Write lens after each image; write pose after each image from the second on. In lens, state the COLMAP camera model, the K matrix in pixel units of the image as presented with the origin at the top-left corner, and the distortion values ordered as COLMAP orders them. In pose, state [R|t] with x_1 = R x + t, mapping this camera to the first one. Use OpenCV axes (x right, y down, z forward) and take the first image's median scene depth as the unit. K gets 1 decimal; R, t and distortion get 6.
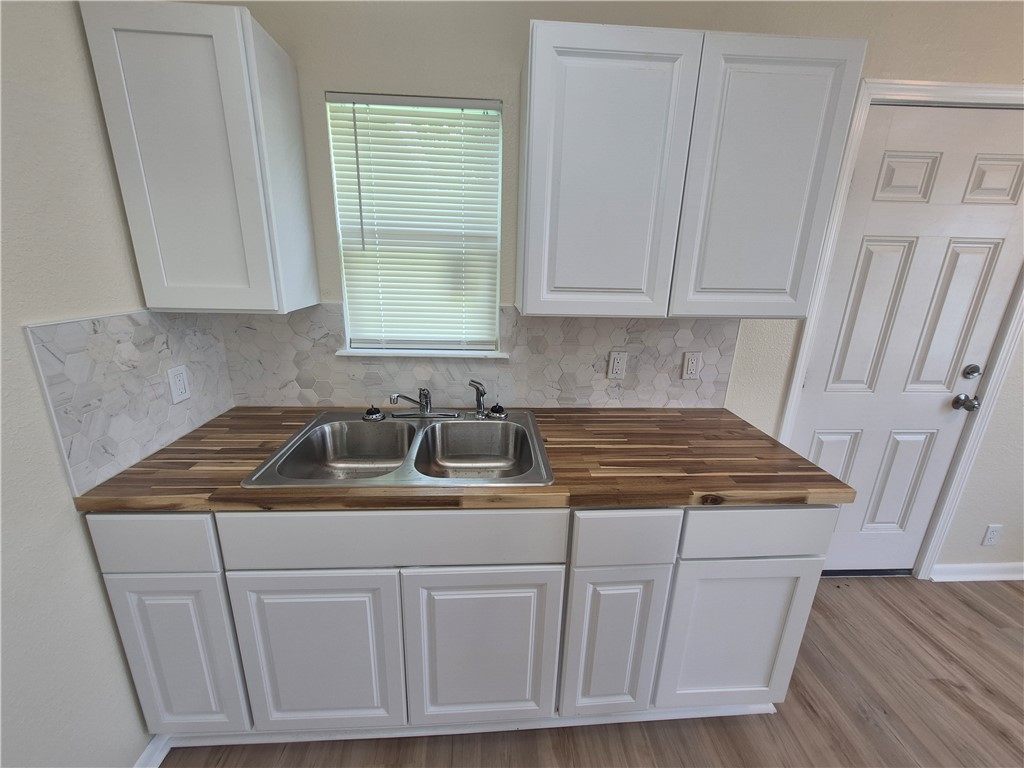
lens RADIAL K [[401.0, 0, 508.5], [0, 401.0, 374.0], [0, 0, 1]] dist [0.002253, -0.001064]
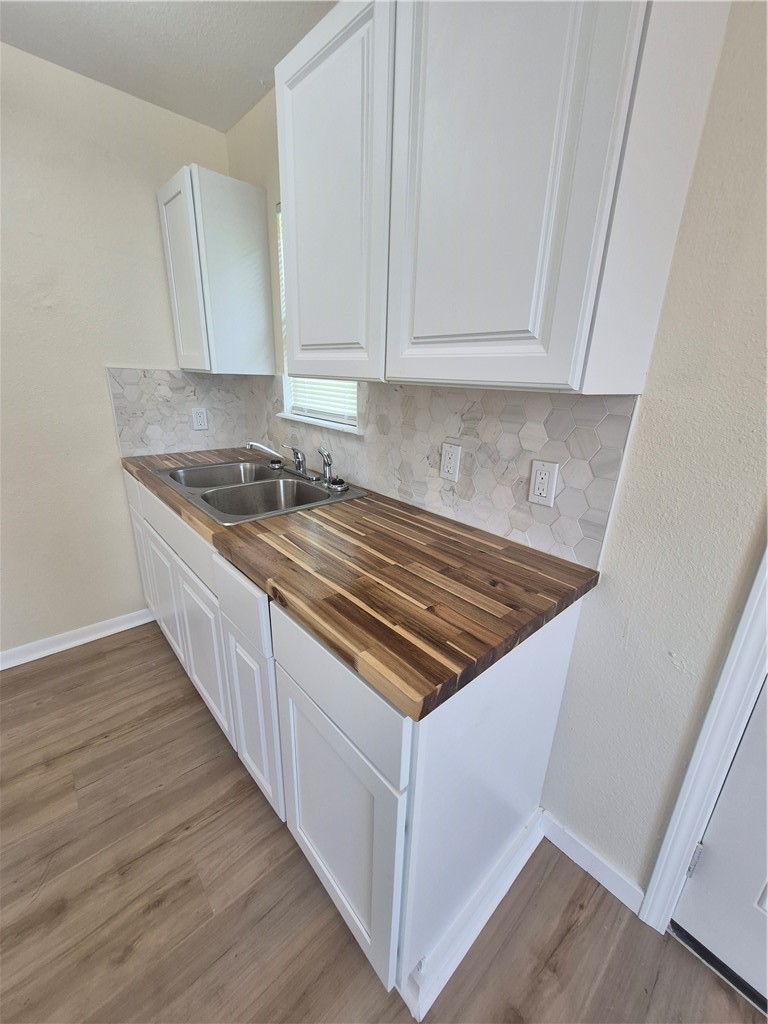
lens RADIAL K [[401.0, 0, 394.4], [0, 401.0, 507.6], [0, 0, 1]] dist [0.002253, -0.001064]
pose [[0.637400, 0.243937, -0.730901, 0.893923], [-0.233234, 0.965146, 0.118719, -0.004359], [0.734386, 0.094800, 0.672079, 0.463796]]
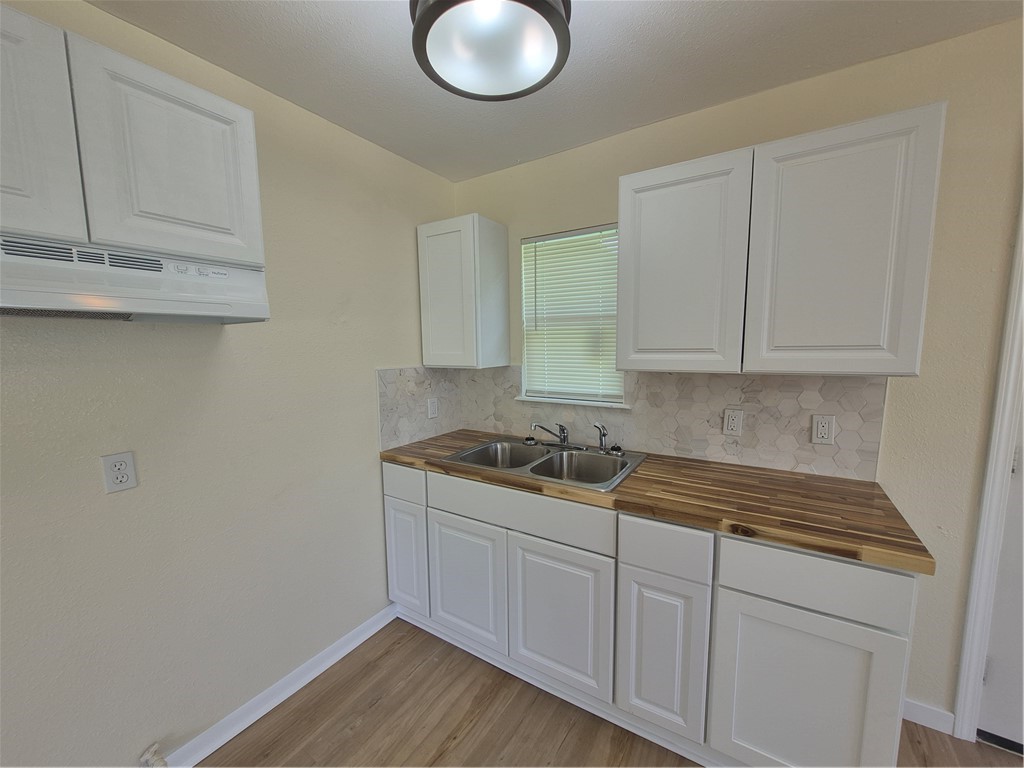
lens RADIAL K [[401.0, 0, 515.8], [0, 401.0, 393.9], [0, 0, 1]] dist [0.002253, -0.001064]
pose [[0.816892, 0.036658, -0.575624, 0.465511], [-0.124277, 0.985724, -0.113592, 0.109369], [0.563243, 0.164329, 0.809786, -0.230866]]
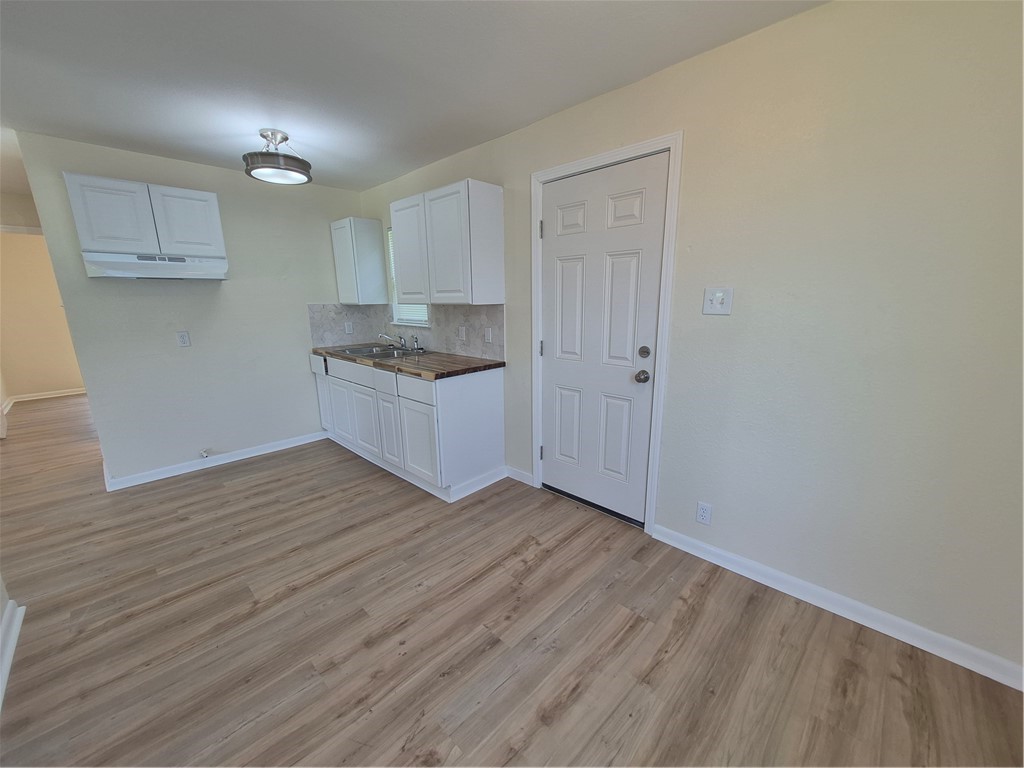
lens RADIAL K [[401.0, 0, 516.2], [0, 401.0, 392.5], [0, 0, 1]] dist [0.002253, -0.001064]
pose [[0.684405, 0.140711, -0.715395, 2.192149], [-0.172506, 0.984592, 0.028627, 0.188928], [0.708401, 0.103818, 0.698134, -0.202770]]
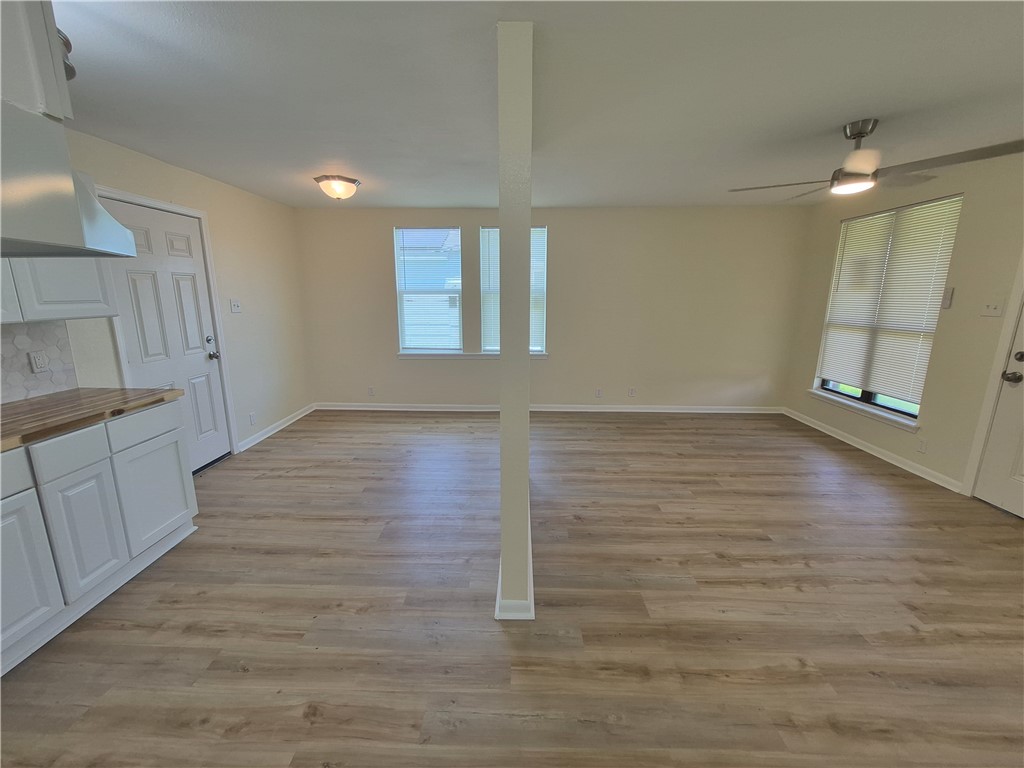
lens RADIAL K [[401.0, 0, 508.6], [0, 401.0, 374.2], [0, 0, 1]] dist [0.002253, -0.001064]
pose [[0.078020, -0.220417, 0.972280, -0.830677], [0.269880, 0.943509, 0.192238, 0.209341], [-0.959728, 0.247401, 0.133099, -0.759502]]
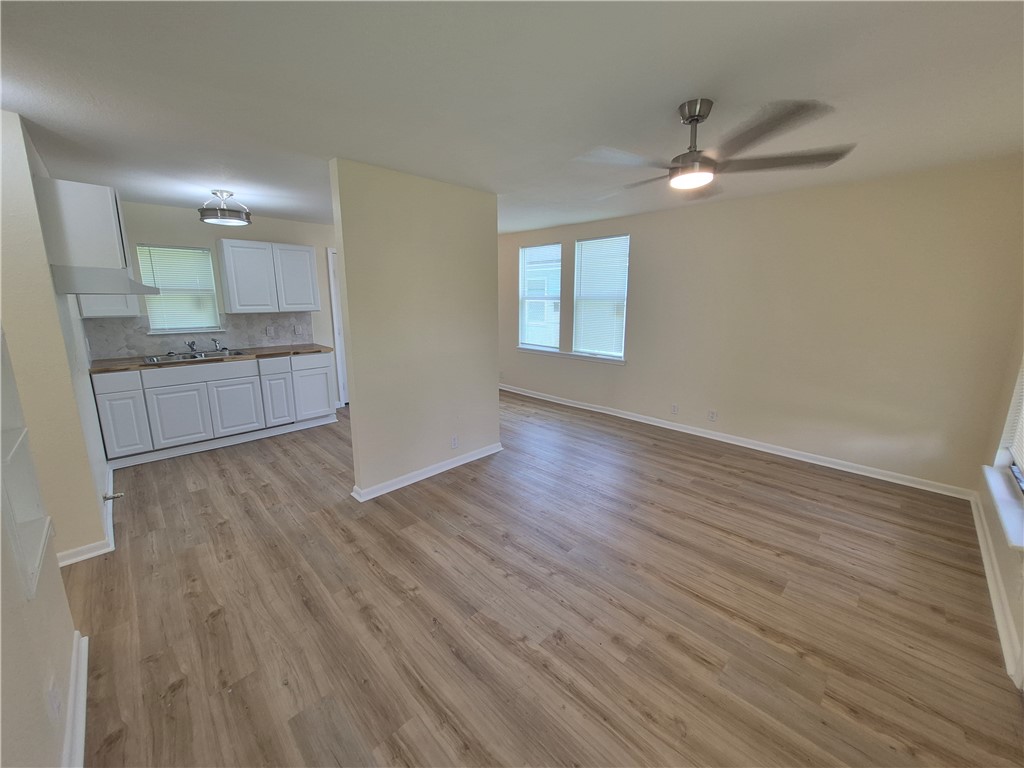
lens RADIAL K [[401.0, 0, 508.4], [0, 401.0, 374.0], [0, 0, 1]] dist [0.002253, -0.001064]
pose [[0.750374, -0.149755, 0.643826, -0.413076], [0.194915, 0.980820, 0.000969, 0.713276], [-0.631623, 0.124764, 0.765171, -2.657137]]
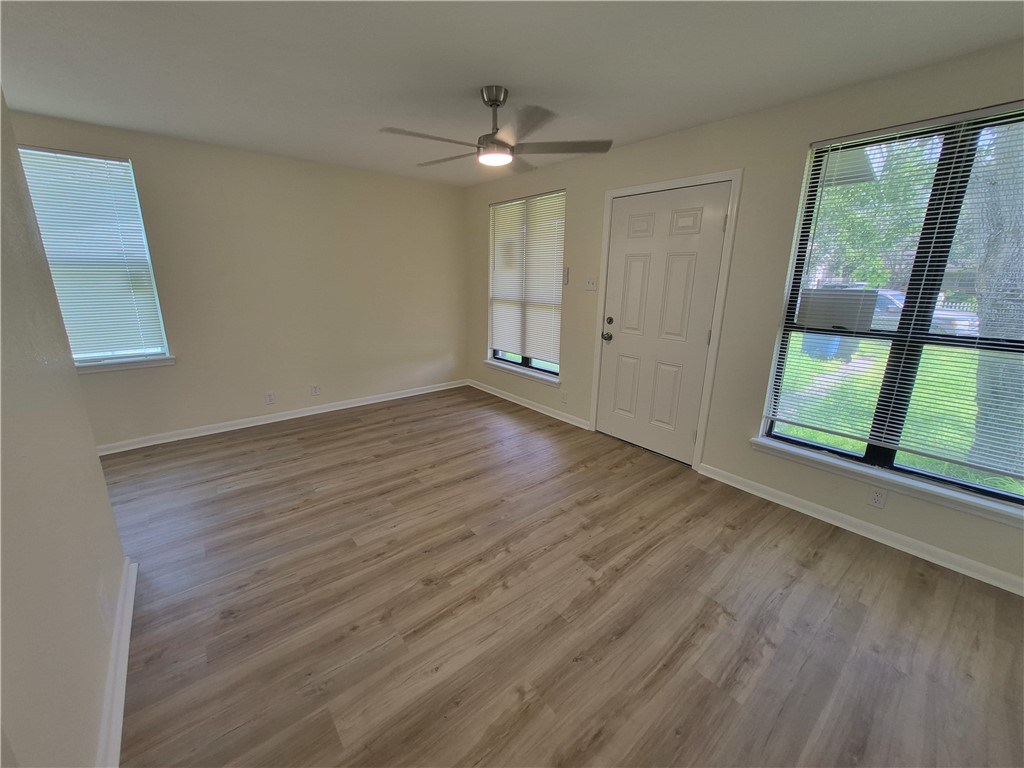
lens RADIAL K [[401.0, 0, 508.5], [0, 401.0, 374.2], [0, 0, 1]] dist [0.002253, -0.001064]
pose [[-0.595416, -0.222577, 0.771971, -0.411458], [0.191402, 0.893896, 0.405358, 0.313981], [-0.780286, 0.389113, -0.489638, -1.001843]]
